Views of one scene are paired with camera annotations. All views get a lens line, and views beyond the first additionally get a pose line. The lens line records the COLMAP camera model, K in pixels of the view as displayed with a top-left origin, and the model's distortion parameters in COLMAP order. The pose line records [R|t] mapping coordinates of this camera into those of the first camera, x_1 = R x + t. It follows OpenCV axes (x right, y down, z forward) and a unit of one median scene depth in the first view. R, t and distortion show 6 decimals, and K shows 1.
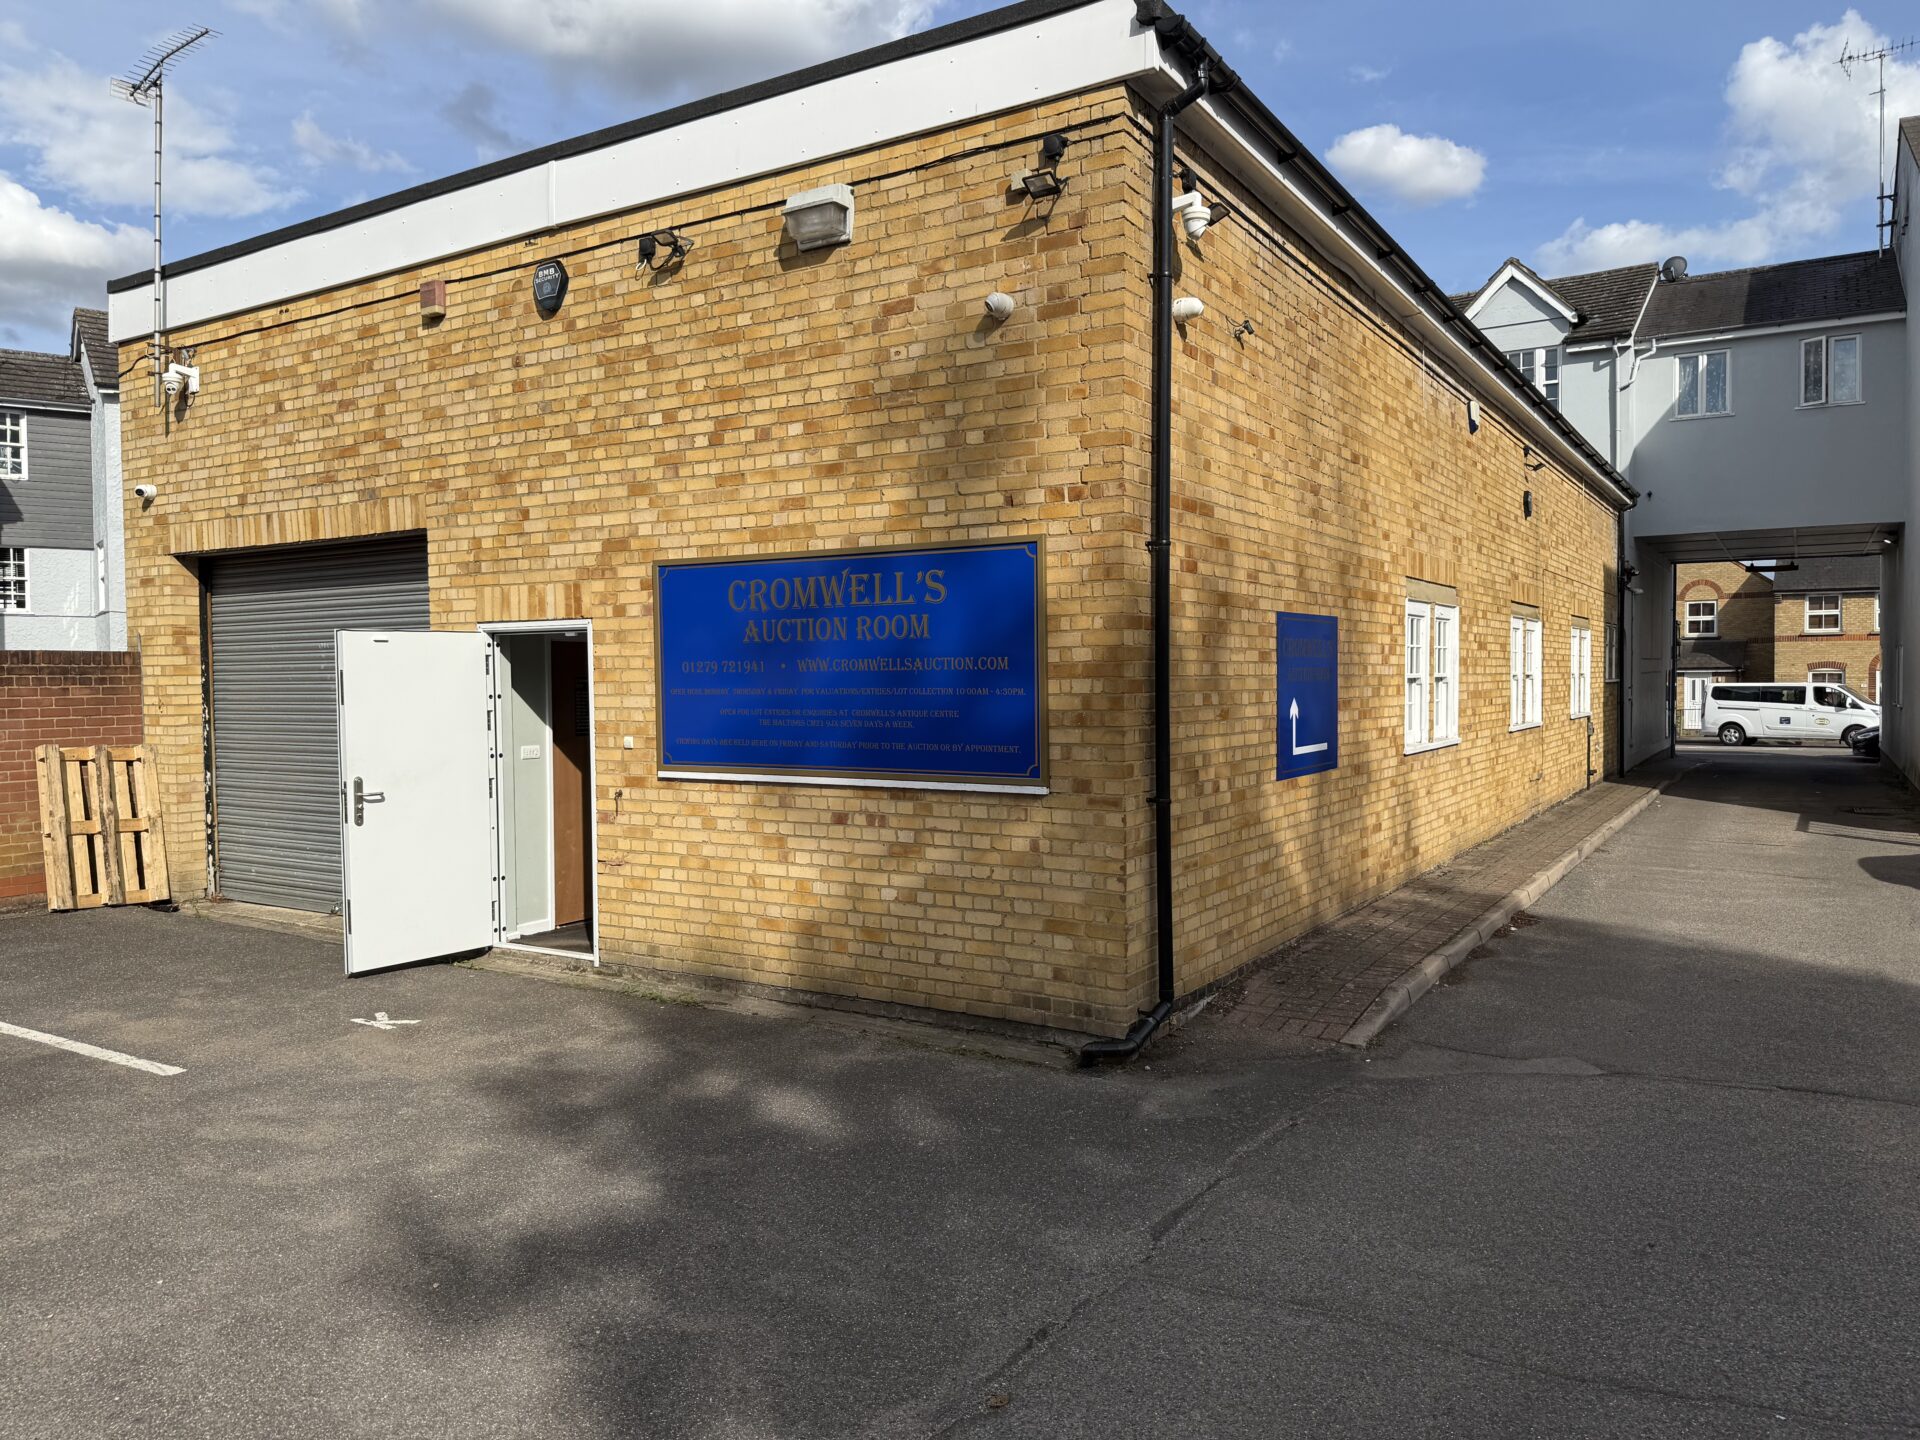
lens RADIAL K [[1341.7, 0, 960.0], [0, 1341.7, 720.0], [0, 0, 1]] dist [0.094593, -0.150762]
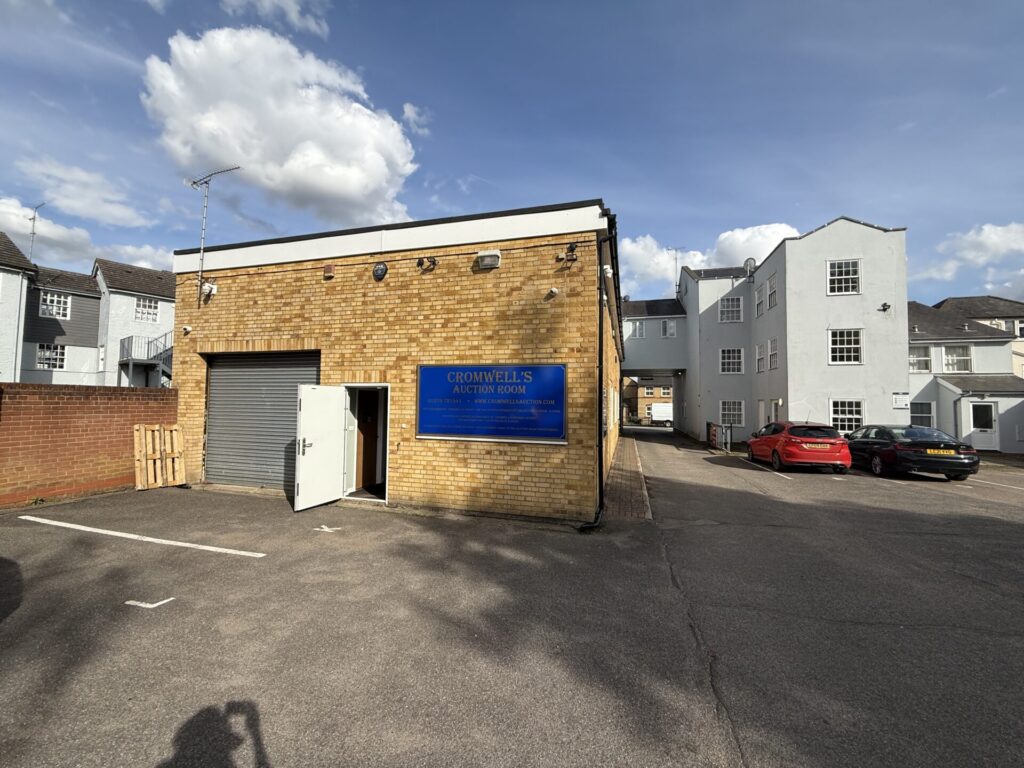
lens RADIAL K [[409.3, 0, 512.0], [0, 409.3, 384.0], [0, 0, 1]] dist [-0.002234, 0.000044]
pose [[0.962177, 0.035567, 0.270092, -0.278312], [-0.013754, 0.996519, -0.082227, -0.004252], [-0.272076, 0.075402, 0.959317, 0.090940]]
